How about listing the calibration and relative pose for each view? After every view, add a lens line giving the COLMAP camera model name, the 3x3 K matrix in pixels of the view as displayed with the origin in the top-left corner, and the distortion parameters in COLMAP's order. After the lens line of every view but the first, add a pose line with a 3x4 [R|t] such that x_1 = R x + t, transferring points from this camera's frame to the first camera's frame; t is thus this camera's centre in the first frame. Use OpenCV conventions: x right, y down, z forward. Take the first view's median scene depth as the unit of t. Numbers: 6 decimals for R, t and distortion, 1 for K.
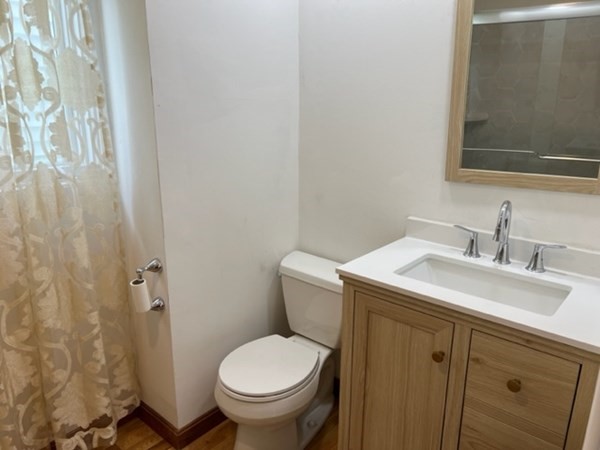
lens RADIAL K [[453.4, 0, 297.7], [0, 453.4, 225.5], [0, 0, 1]] dist [0.055363, -0.073992]
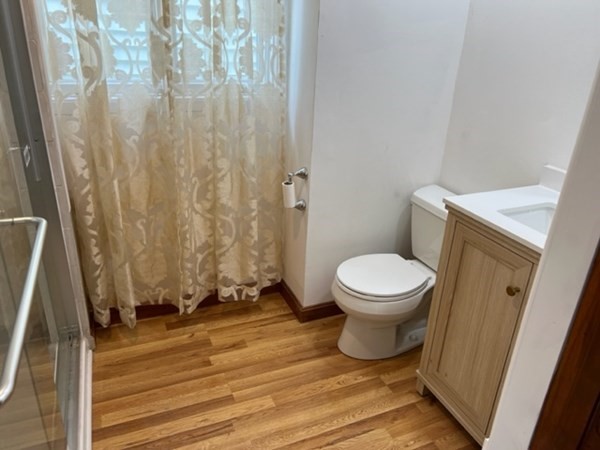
lens RADIAL K [[453.4, 0, 297.7], [0, 453.4, 225.5], [0, 0, 1]] dist [0.055363, -0.073992]
pose [[0.896205, 0.205074, -0.393398, 0.196738], [-0.151048, 0.974818, 0.164058, 0.029558], [0.417135, -0.087608, 0.904612, -0.133539]]
